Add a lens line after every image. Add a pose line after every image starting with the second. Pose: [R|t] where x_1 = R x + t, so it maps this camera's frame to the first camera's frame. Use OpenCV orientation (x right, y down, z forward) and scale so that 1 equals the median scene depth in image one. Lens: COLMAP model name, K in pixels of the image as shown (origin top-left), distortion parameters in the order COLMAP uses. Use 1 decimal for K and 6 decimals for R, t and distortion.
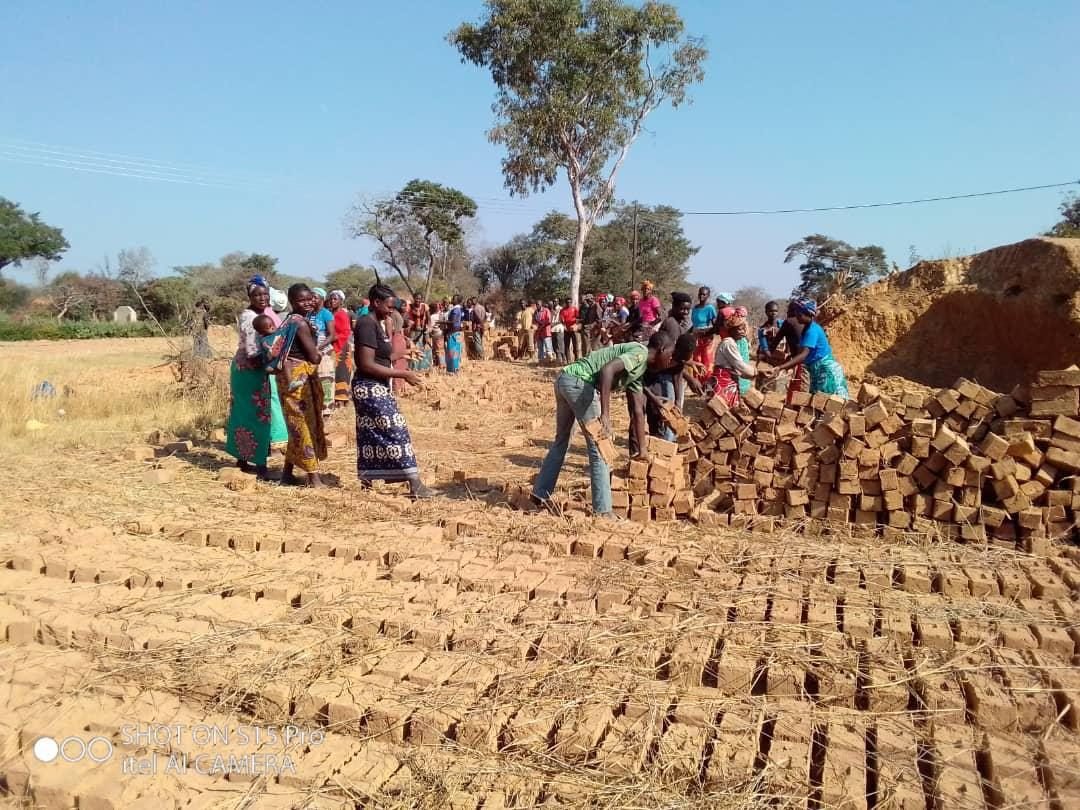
lens RADIAL K [[806.1, 0, 540.0], [0, 806.1, 405.0], [0, 0, 1]] dist [-0.009636, -0.006711]
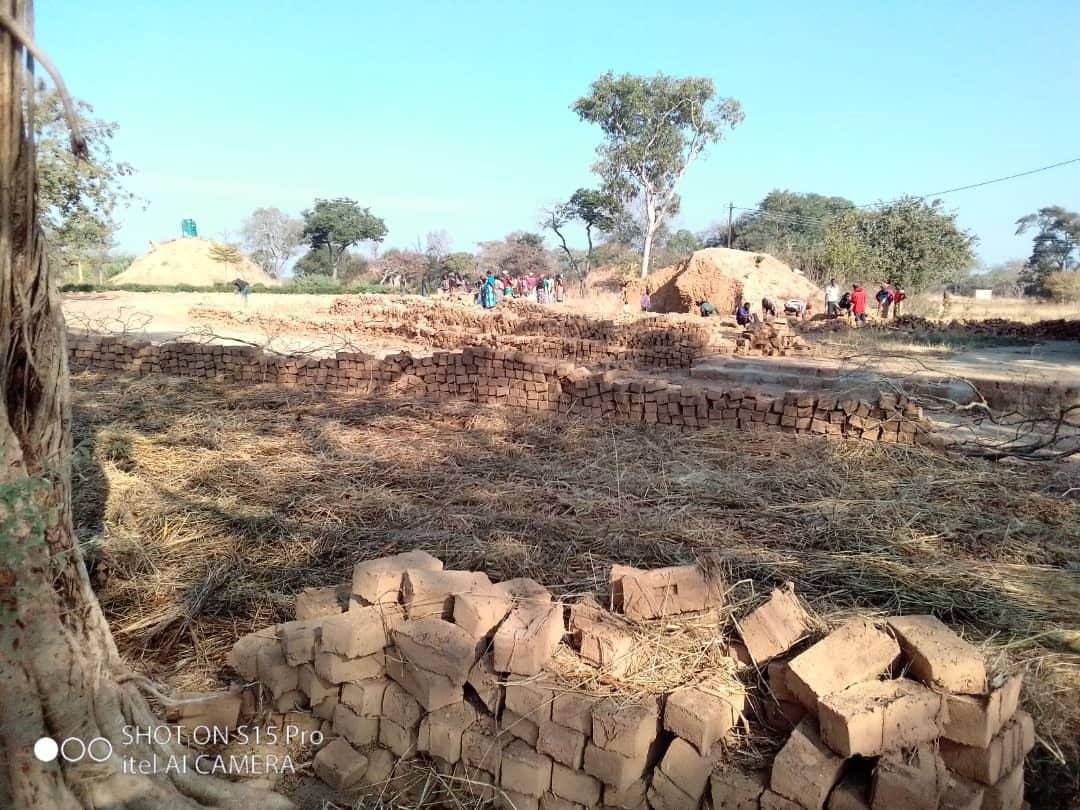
lens RADIAL K [[806.1, 0, 540.0], [0, 806.1, 405.0], [0, 0, 1]] dist [-0.009636, -0.006711]
pose [[0.930755, 0.062942, -0.360184, 0.145582], [-0.049505, 0.997695, 0.046420, 0.019604], [0.362276, -0.025375, 0.931726, -0.171438]]
